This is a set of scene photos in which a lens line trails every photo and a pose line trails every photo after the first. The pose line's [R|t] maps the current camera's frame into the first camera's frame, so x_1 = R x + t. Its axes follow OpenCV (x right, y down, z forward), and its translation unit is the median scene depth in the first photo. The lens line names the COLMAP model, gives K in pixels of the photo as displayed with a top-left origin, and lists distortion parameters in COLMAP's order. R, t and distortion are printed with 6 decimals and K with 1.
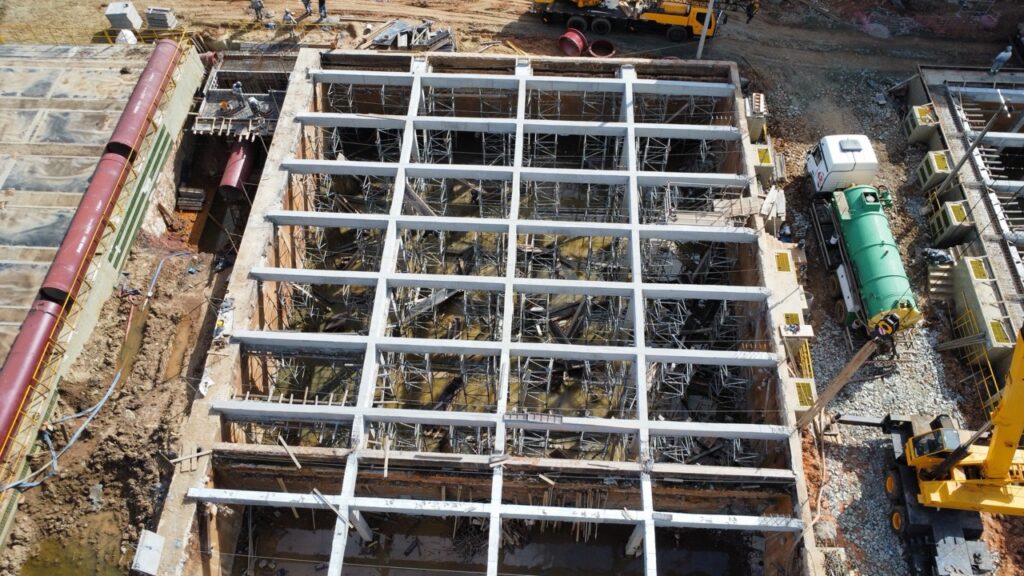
lens RADIAL K [[744.7, 0, 507.5], [0, 744.7, 287.4], [0, 0, 1]] dist [-0.026515, -0.011983]
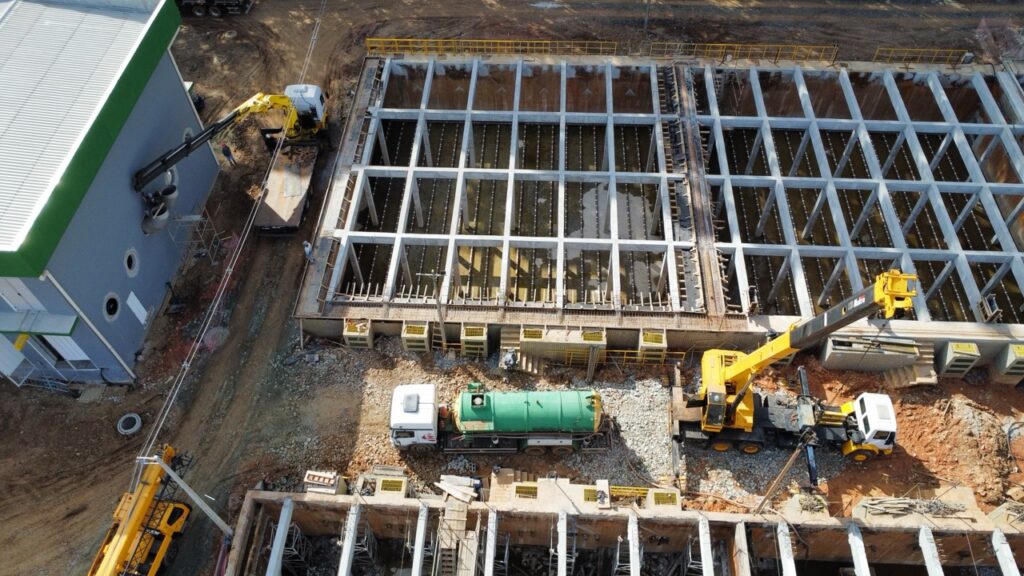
lens RADIAL K [[744.7, 0, 507.5], [0, 744.7, 287.4], [0, 0, 1]] dist [-0.026515, -0.011983]
pose [[0.001324, -0.797468, 0.603359, -0.028982], [0.852283, 0.316505, 0.416459, -0.571076], [-0.523079, 0.513681, 0.680088, 0.153646]]
